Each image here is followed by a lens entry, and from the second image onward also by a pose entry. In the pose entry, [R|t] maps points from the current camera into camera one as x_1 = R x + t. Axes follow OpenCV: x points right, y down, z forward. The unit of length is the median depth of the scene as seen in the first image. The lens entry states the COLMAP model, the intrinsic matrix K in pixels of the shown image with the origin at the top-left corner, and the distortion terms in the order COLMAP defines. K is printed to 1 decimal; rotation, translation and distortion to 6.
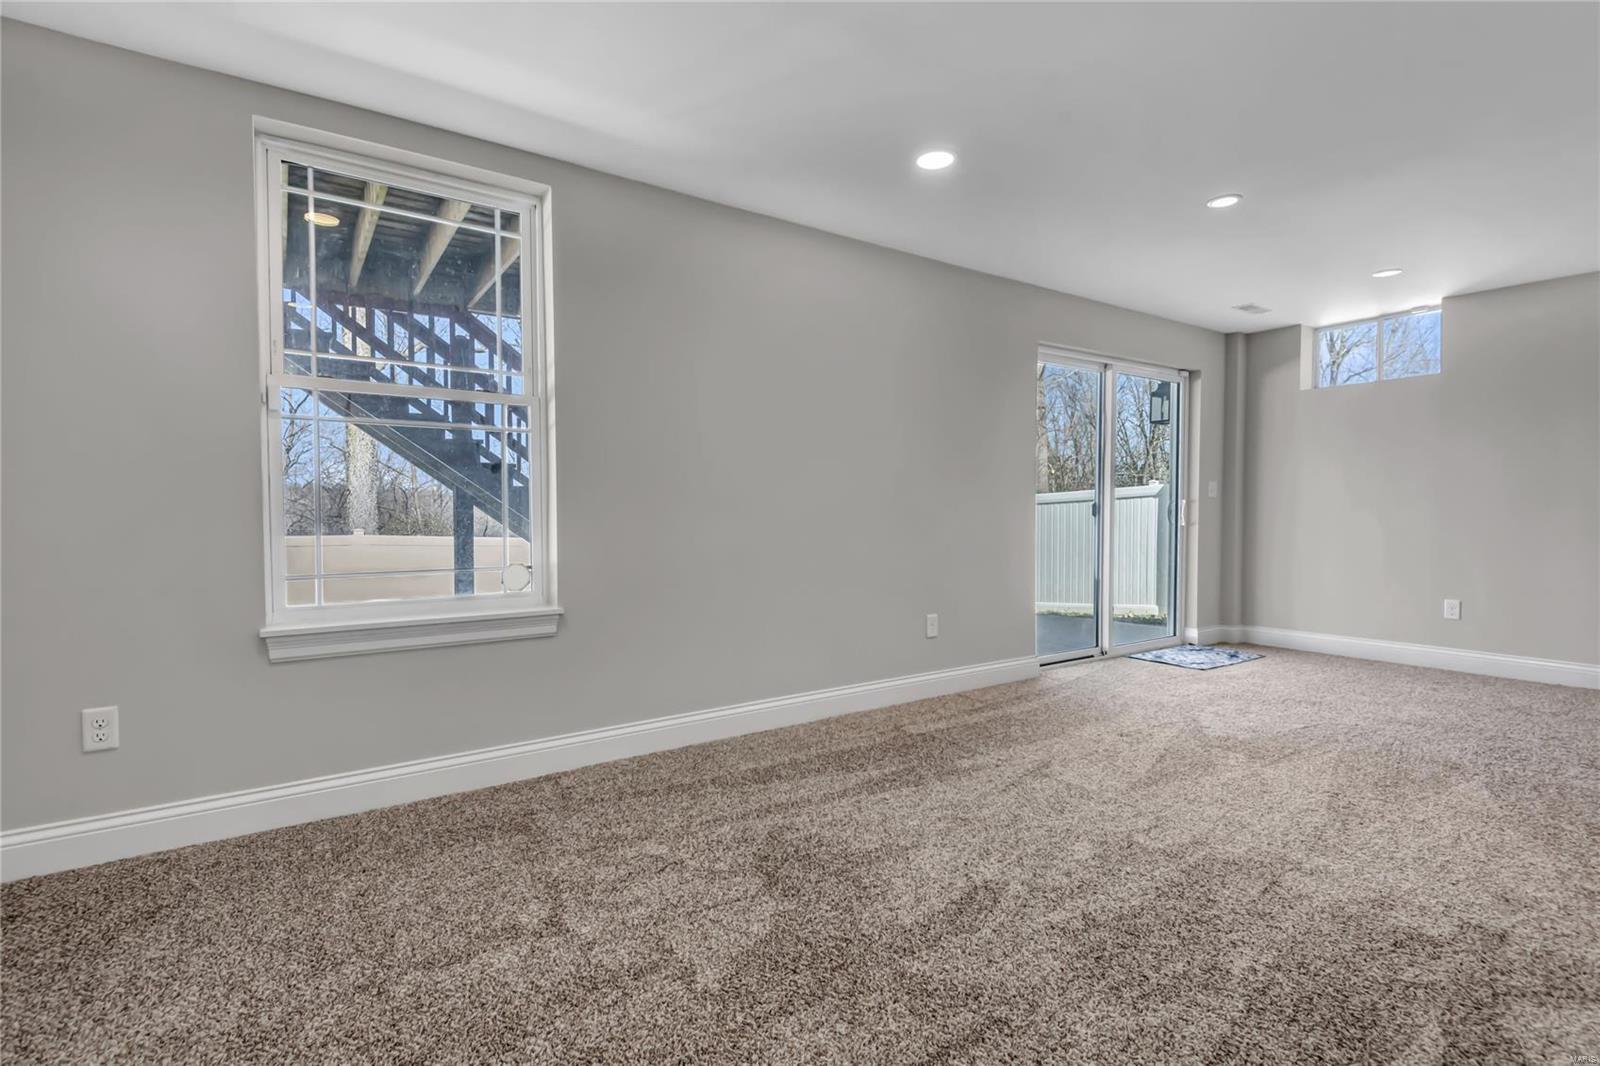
lens RADIAL K [[754.7, 0, 798.9], [0, 754.7, 529.8], [0, 0, 1]] dist [0.000347, -0.001098]
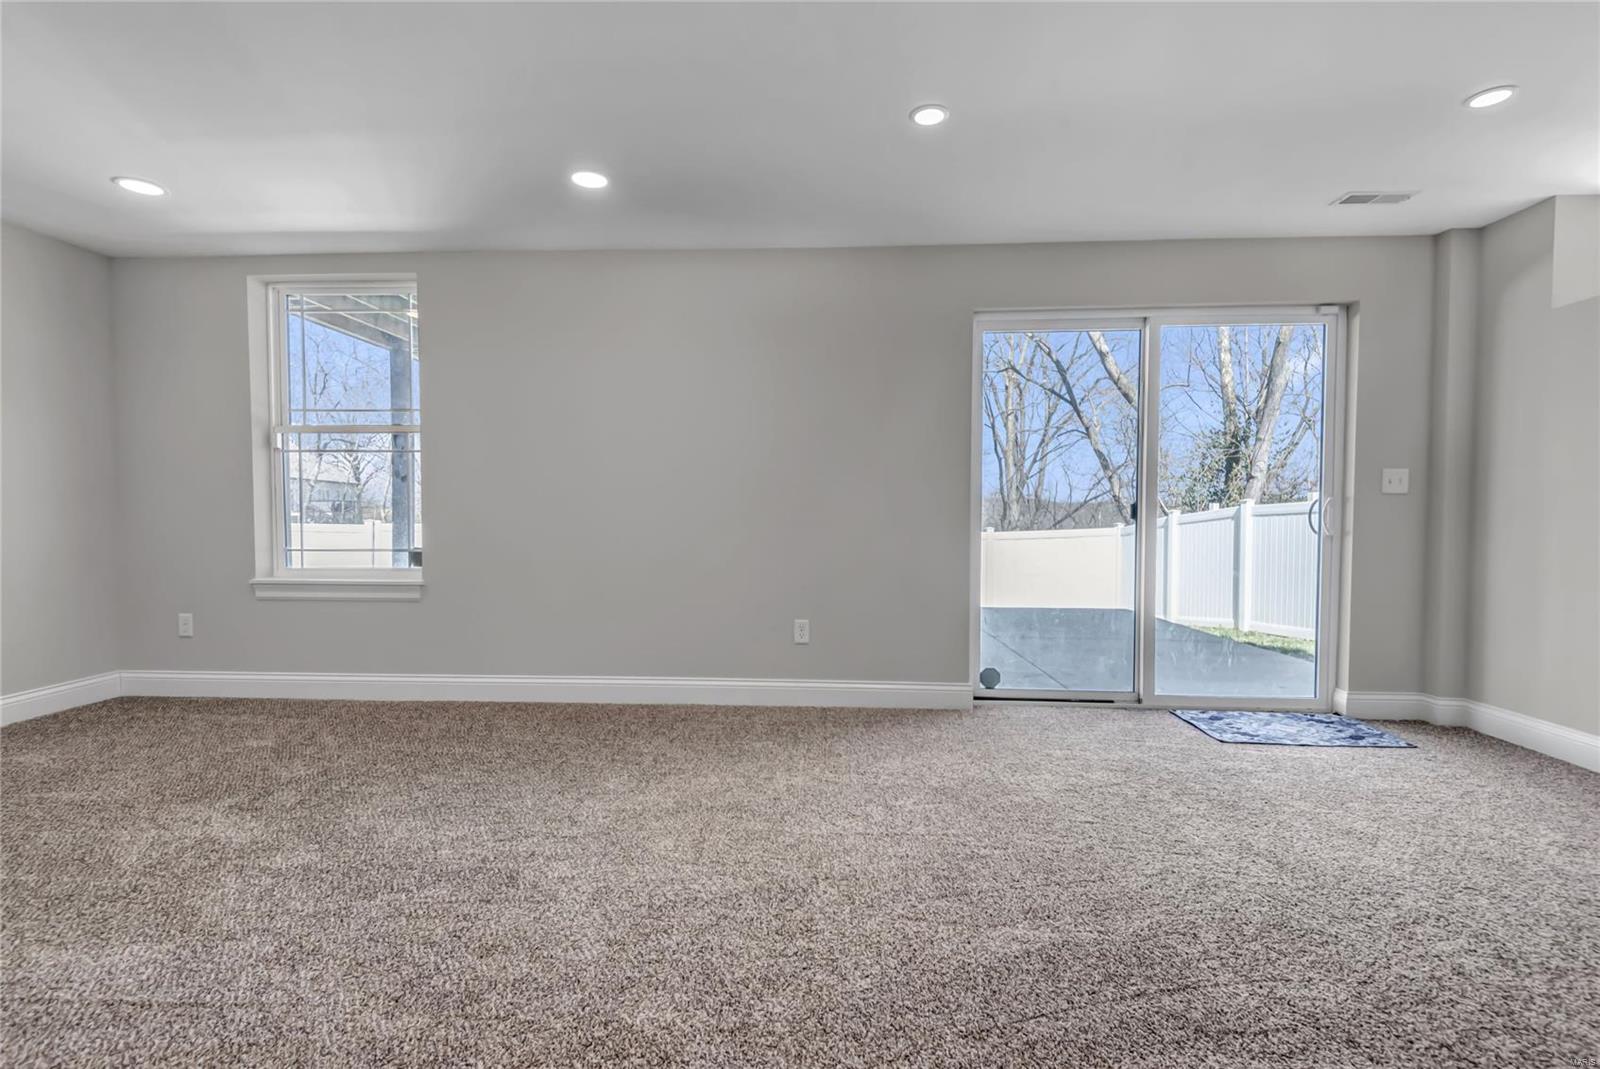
lens RADIAL K [[754.7, 0, 800.3], [0, 754.7, 534.9], [0, 0, 1]] dist [0.000347, -0.001098]
pose [[0.791921, 0.031495, -0.609811, 0.565844], [-0.019877, 0.999469, 0.025806, -0.014843], [0.610300, -0.008315, 0.792127, 0.182849]]
